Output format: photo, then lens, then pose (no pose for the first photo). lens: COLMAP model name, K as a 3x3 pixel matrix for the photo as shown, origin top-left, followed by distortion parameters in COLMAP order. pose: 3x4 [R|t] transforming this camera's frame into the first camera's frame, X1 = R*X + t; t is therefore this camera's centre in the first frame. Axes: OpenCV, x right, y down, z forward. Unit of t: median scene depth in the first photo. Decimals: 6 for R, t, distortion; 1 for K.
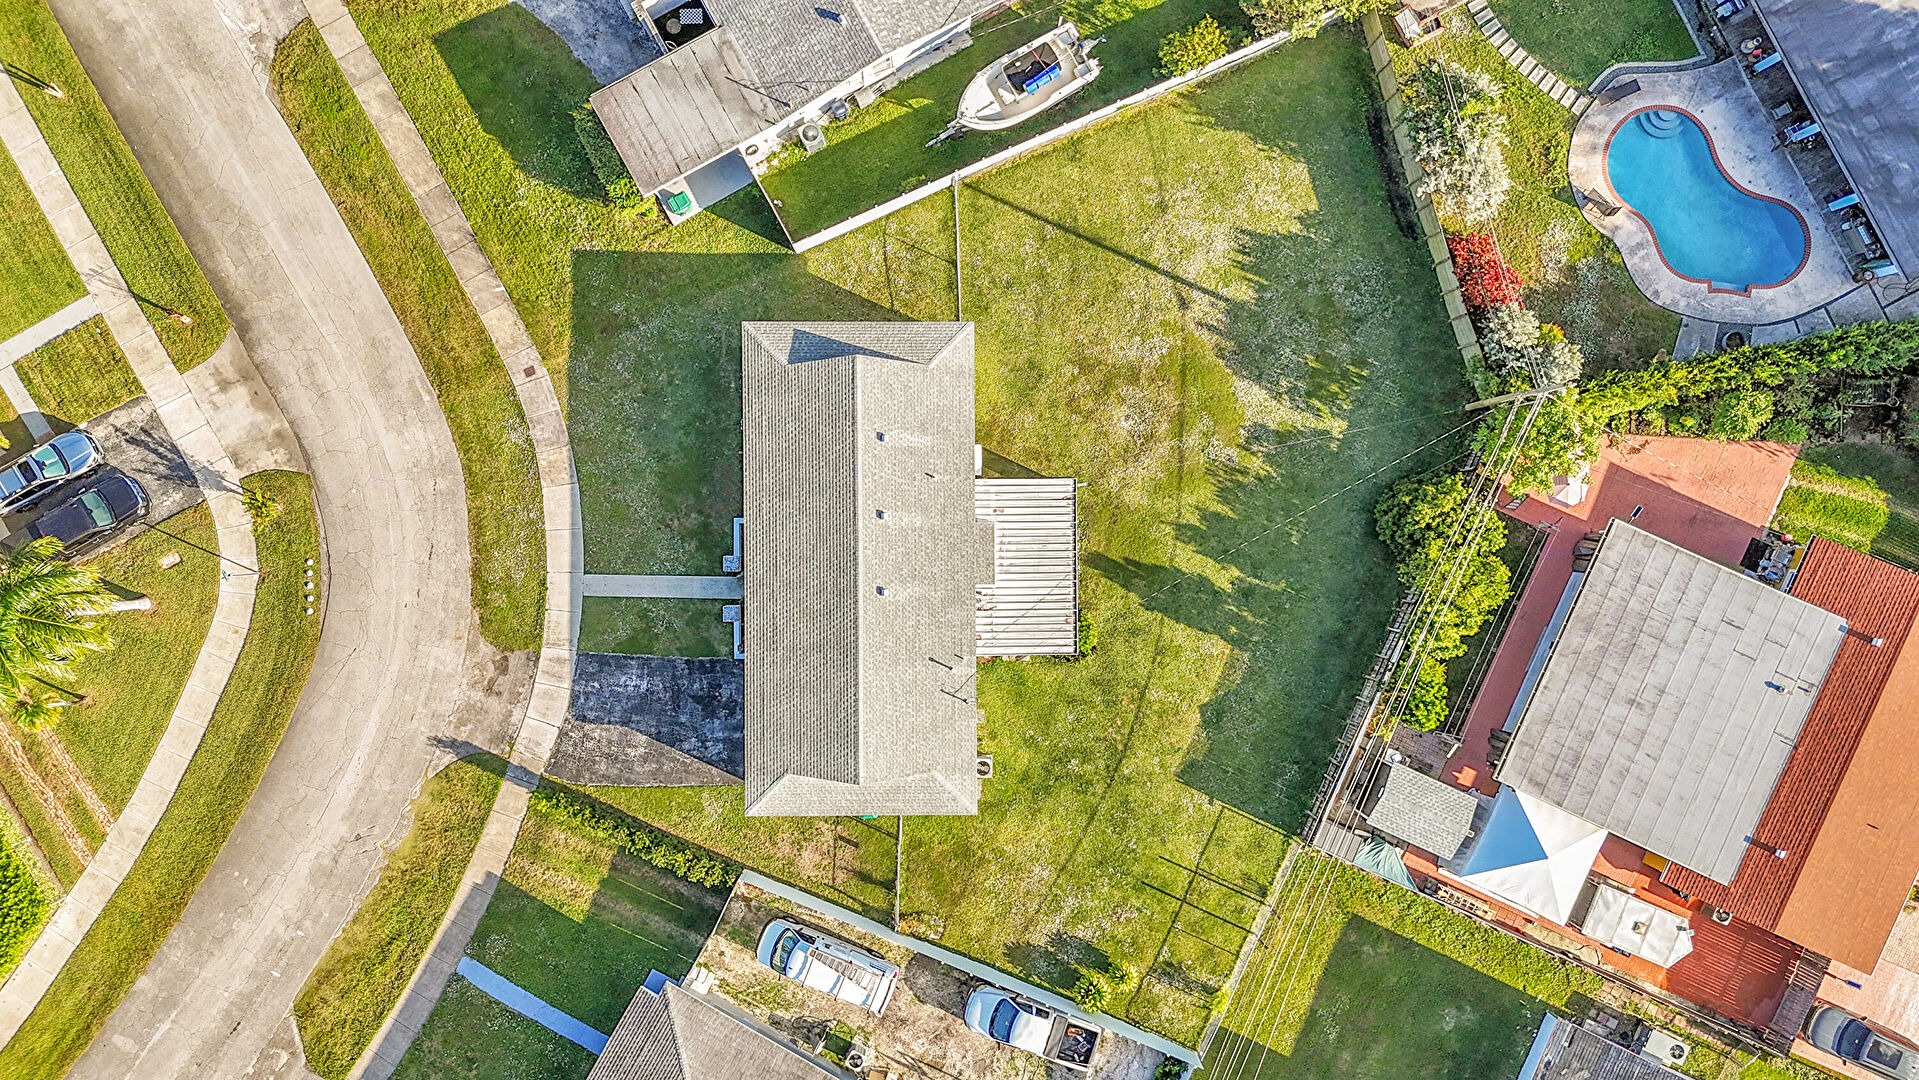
lens RADIAL K [[1408.3, 0, 954.8], [0, 1408.3, 550.1], [0, 0, 1]] dist [0.071408, -0.062577]
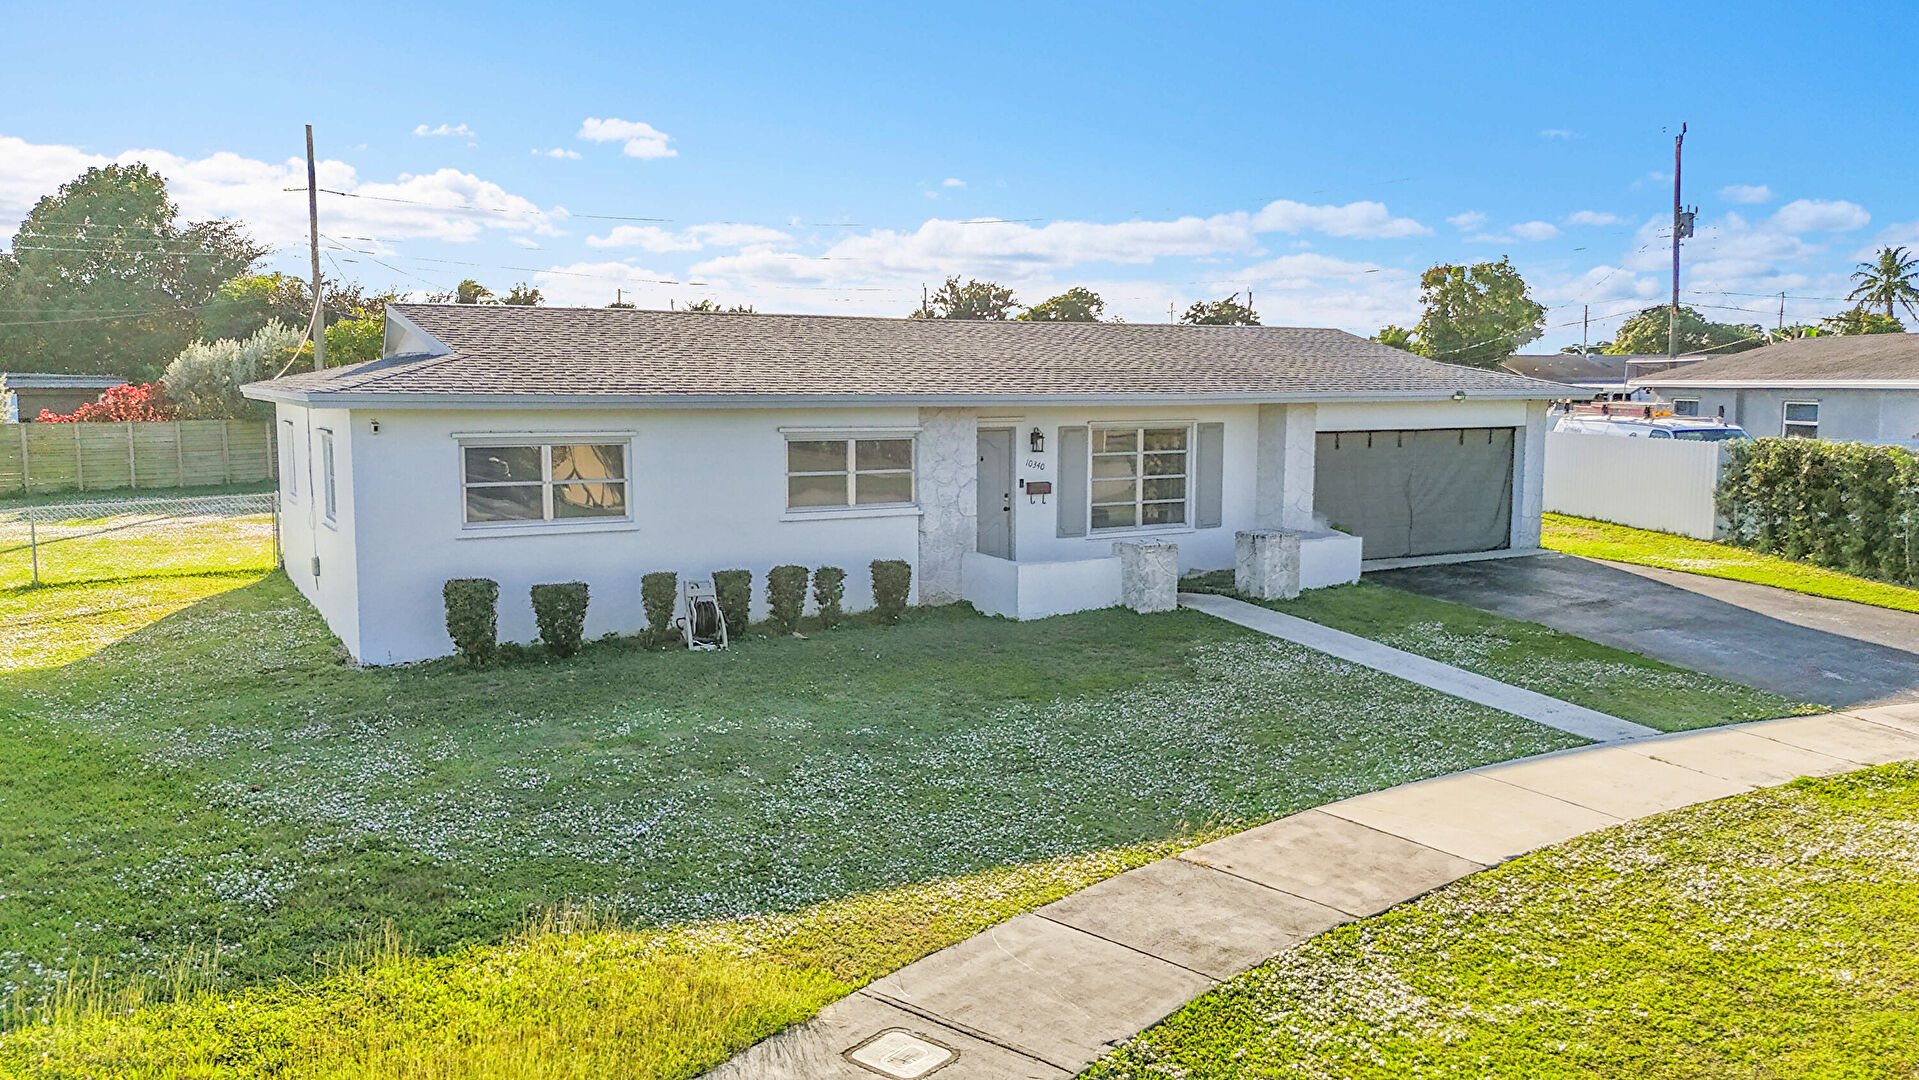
lens RADIAL K [[1408.3, 0, 953.0], [0, 1408.3, 551.8], [0, 0, 1]] dist [0.071408, -0.062577]
pose [[-0.491162, -0.097038, 0.865646, -0.402081], [0.871067, -0.056683, 0.487883, -0.177664], [0.001724, 0.993665, 0.112367, 0.945842]]
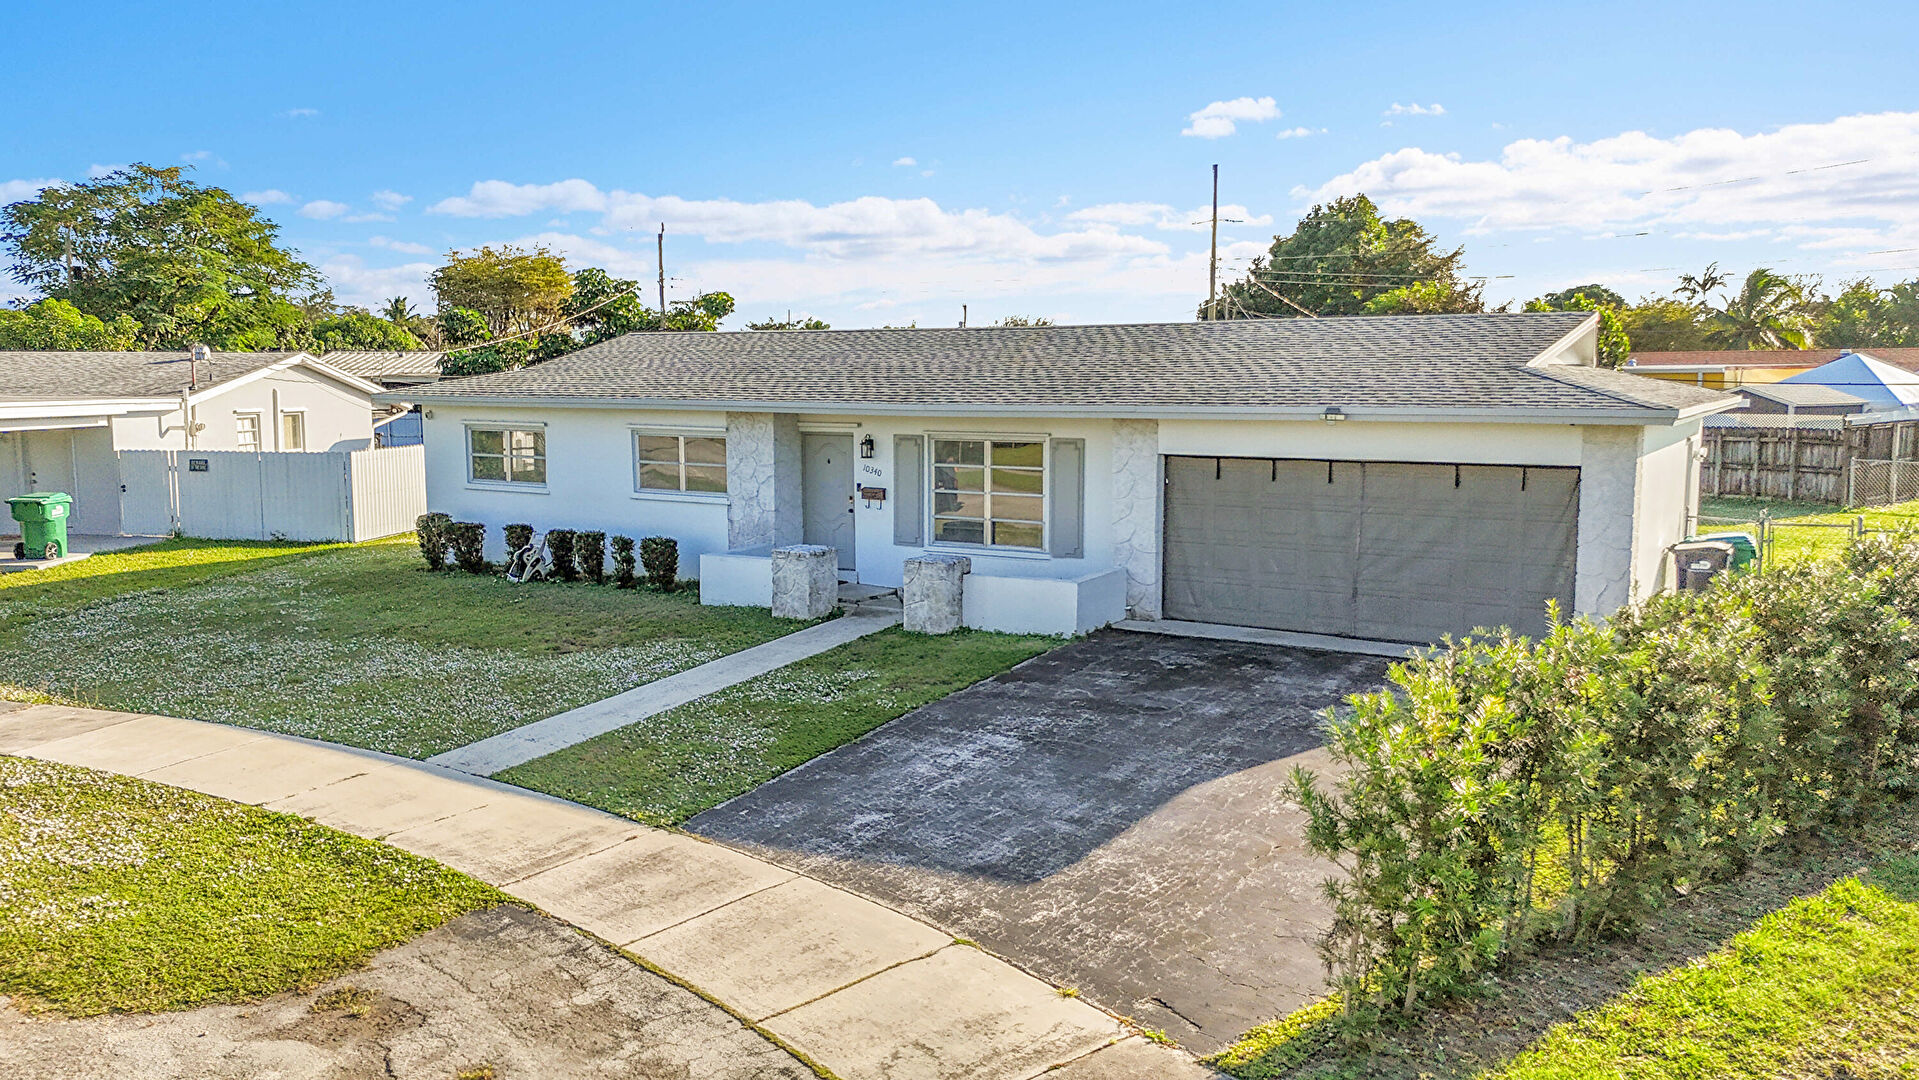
lens RADIAL K [[1408.3, 0, 954.4], [0, 1408.3, 535.2], [0, 0, 1]] dist [0.071408, -0.062577]
pose [[0.531430, -0.086821, 0.842641, -0.400835], [0.847088, 0.060309, -0.528020, 0.199810], [-0.004976, 0.994397, 0.105595, 0.942215]]
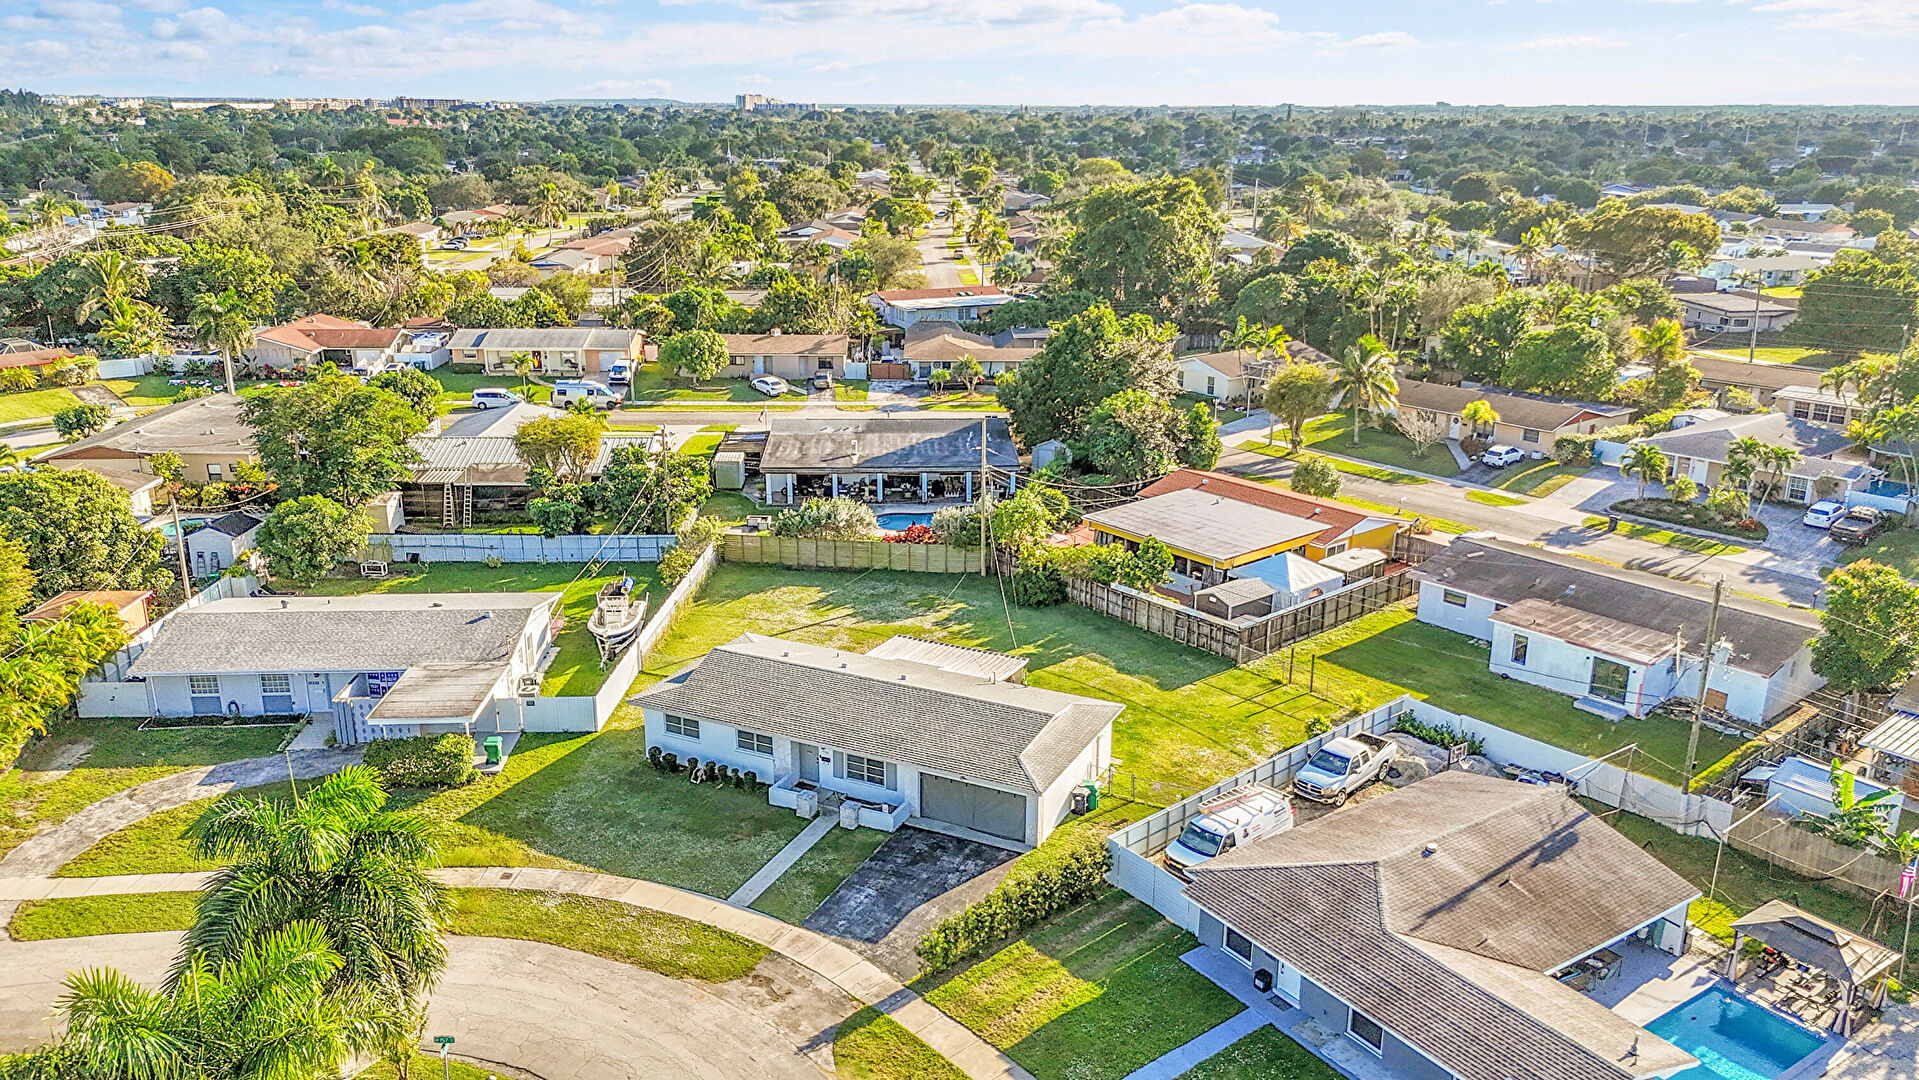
lens RADIAL K [[1408.3, 0, 951.5], [0, 1408.3, 527.7], [0, 0, 1]] dist [0.071408, -0.062577]
pose [[0.452794, -0.250209, 0.855788, -0.893420], [0.891598, 0.132988, -0.432859, 0.490360], [-0.005505, 0.959015, 0.283302, 0.529271]]
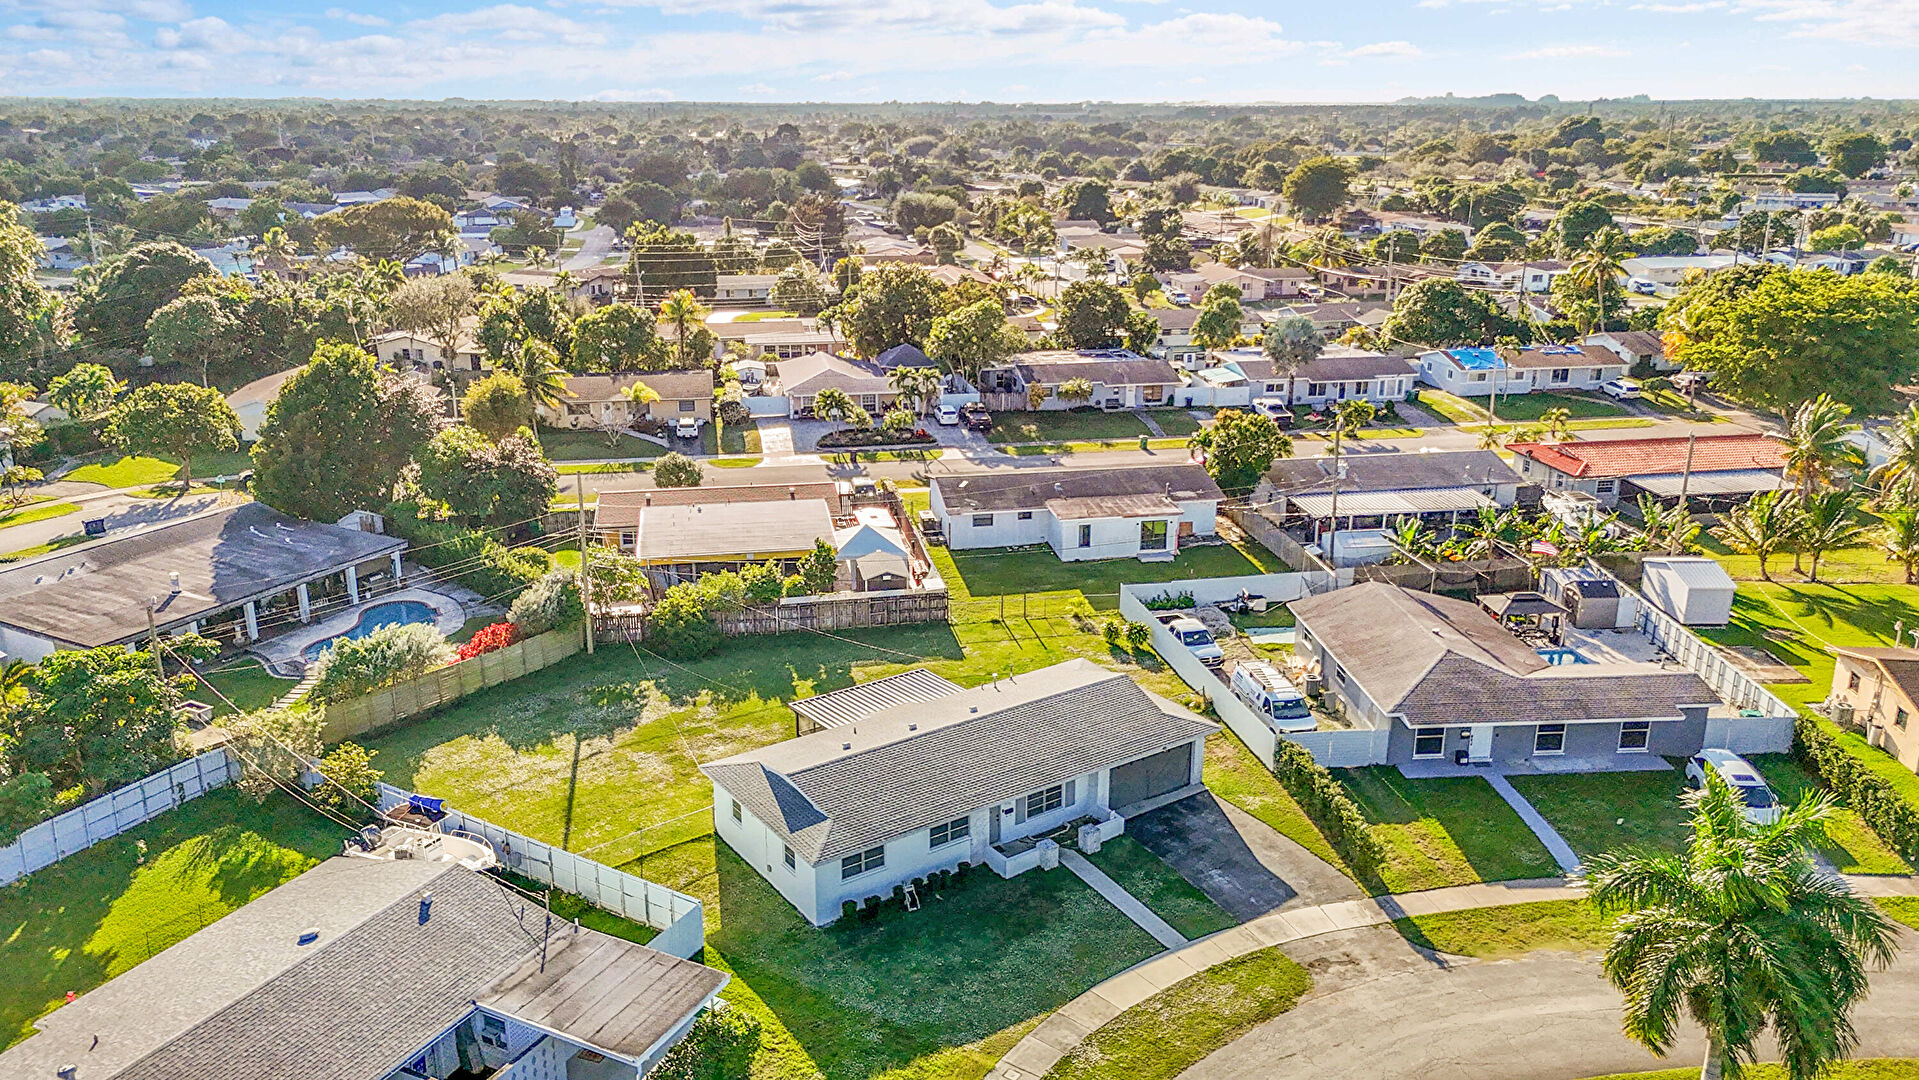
lens RADIAL K [[1408.3, 0, 951.7], [0, 1408.3, 549.0], [0, 0, 1]] dist [0.071408, -0.062577]
pose [[-0.561687, -0.246401, 0.789806, -0.789567], [0.827349, -0.167927, 0.535998, -0.494662], [0.000560, 0.954509, 0.298182, 0.528898]]
